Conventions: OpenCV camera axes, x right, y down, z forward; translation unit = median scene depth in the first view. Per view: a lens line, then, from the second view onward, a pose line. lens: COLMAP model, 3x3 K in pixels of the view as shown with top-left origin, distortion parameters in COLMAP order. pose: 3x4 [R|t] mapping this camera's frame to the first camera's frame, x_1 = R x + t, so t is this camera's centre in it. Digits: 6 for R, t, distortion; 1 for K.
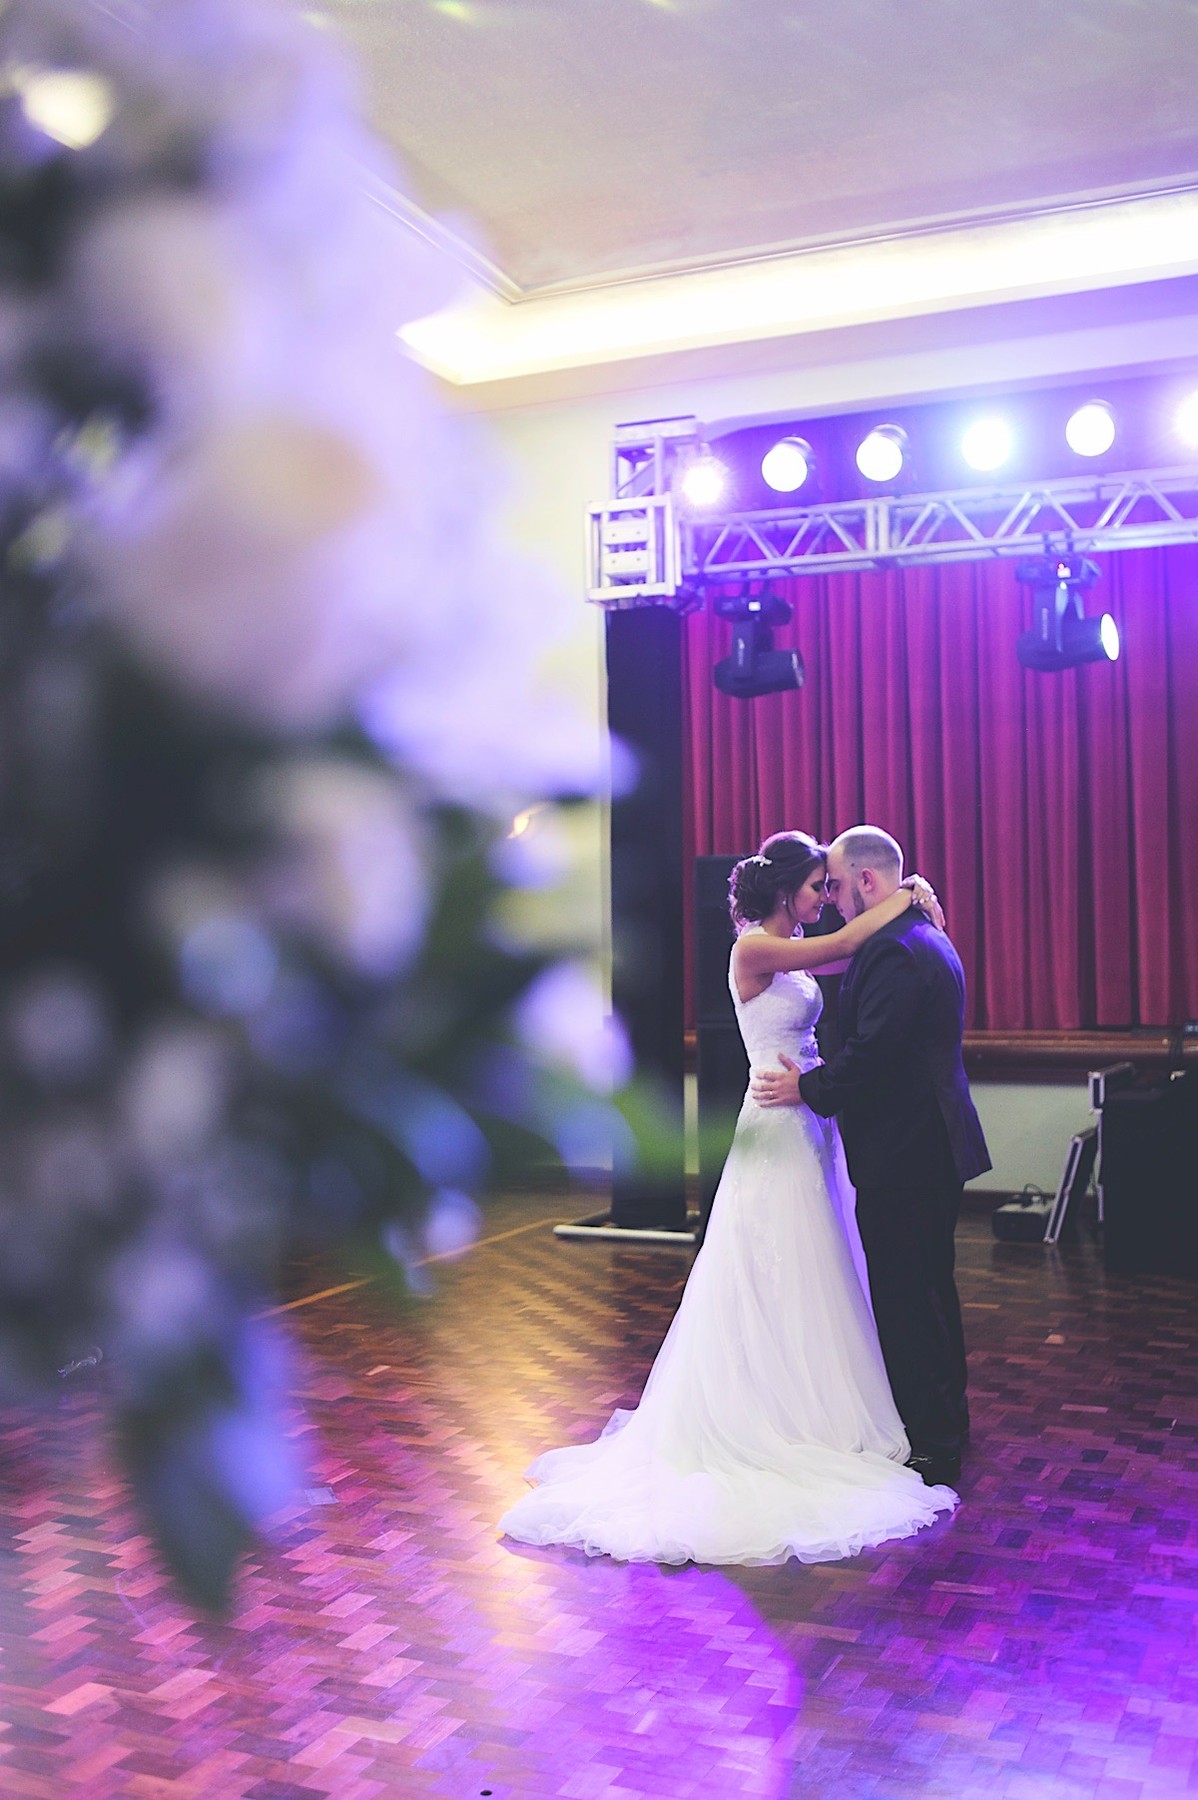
lens RADIAL K [[1927.2, 0, 599.0], [0, 1927.2, 900.0], [0, 0, 1]] dist [-0.006894, -0.032314]
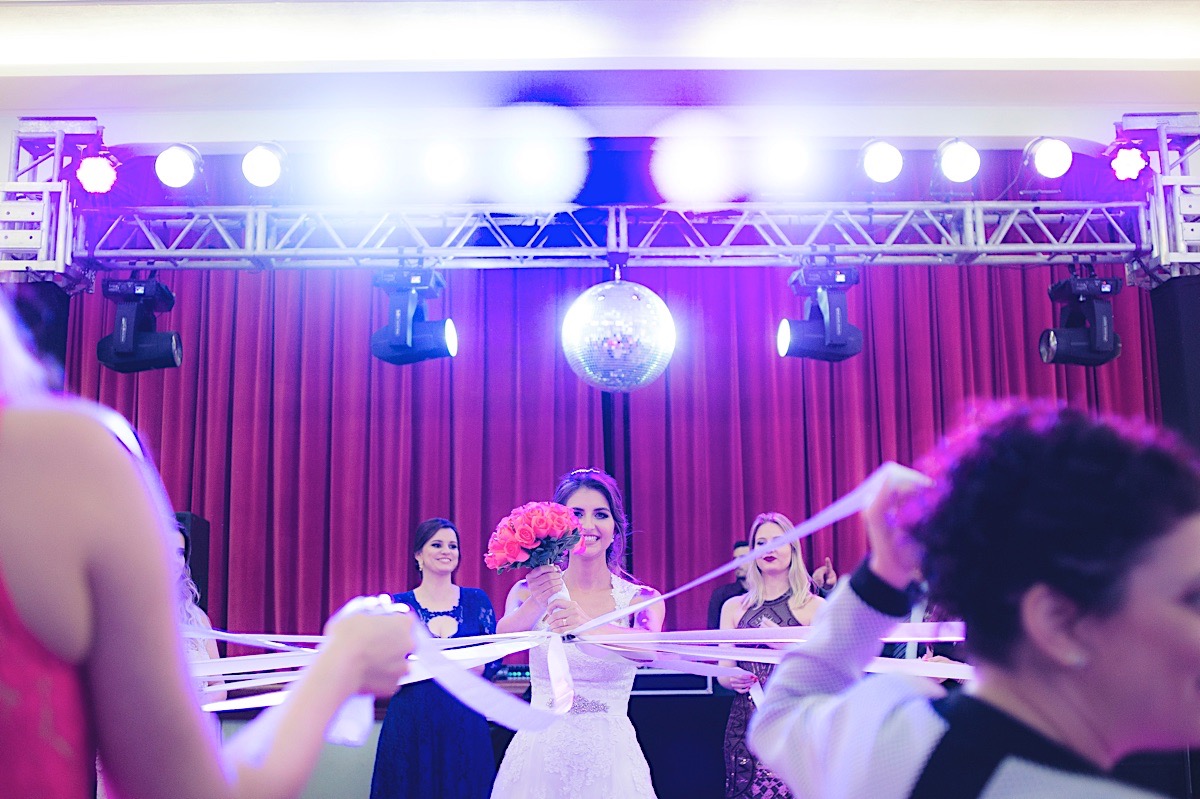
lens RADIAL K [[1284.8, 0, 600.0], [0, 1284.8, 399.5], [0, 0, 1]] dist [-0.006894, -0.032314]
pose [[0.914524, 0.076937, 0.397148, 0.034377], [-0.020639, 0.989343, -0.144133, 0.011801], [-0.404005, 0.123617, 0.906366, 0.225798]]
